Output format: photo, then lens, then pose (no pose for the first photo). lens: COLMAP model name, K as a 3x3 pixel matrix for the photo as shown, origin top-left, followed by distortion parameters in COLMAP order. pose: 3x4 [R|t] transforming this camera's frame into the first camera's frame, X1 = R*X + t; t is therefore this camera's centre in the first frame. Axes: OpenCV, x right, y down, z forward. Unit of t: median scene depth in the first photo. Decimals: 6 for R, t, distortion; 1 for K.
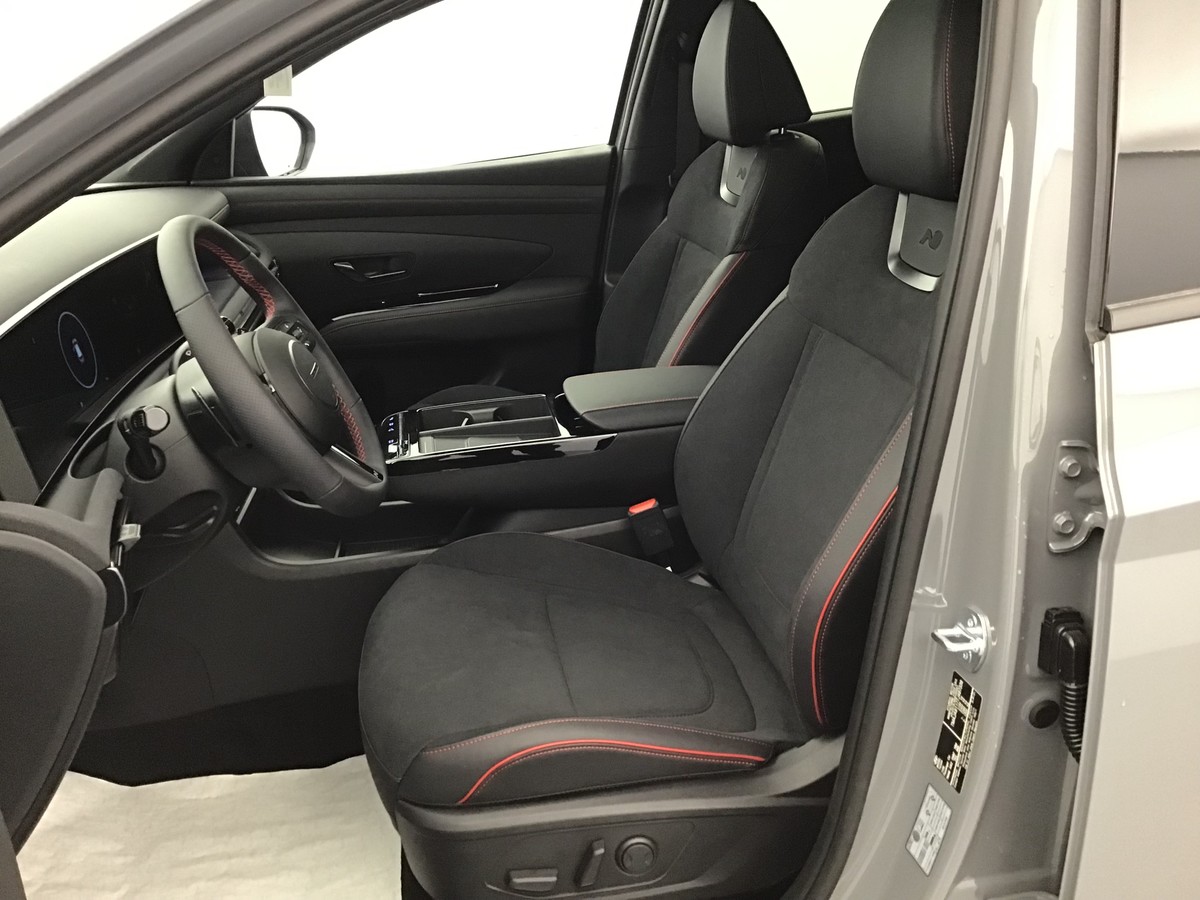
lens RADIAL K [[1067.8, 0, 602.4], [0, 1067.8, 435.1], [0, 0, 1]] dist [0.080370, -0.146604]
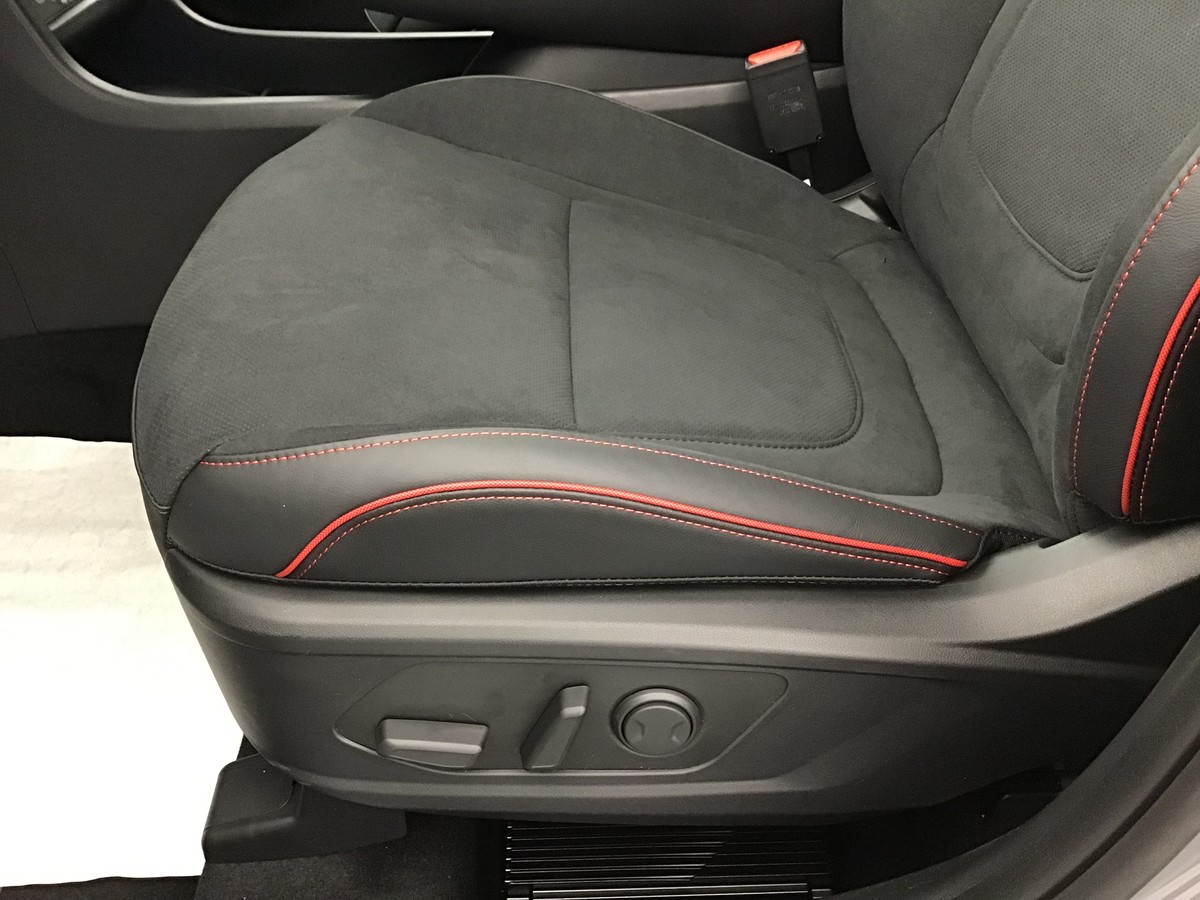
lens RADIAL K [[1057.4, 0, 600.0], [0, 1057.4, 450.0], [0, 0, 1]] dist [0.074670, -0.133657]
pose [[0.987477, 0.122397, -0.099541, 0.036182], [-0.087786, 0.950541, 0.297936, 0.129354], [0.131085, -0.285467, 0.949382, 0.542463]]
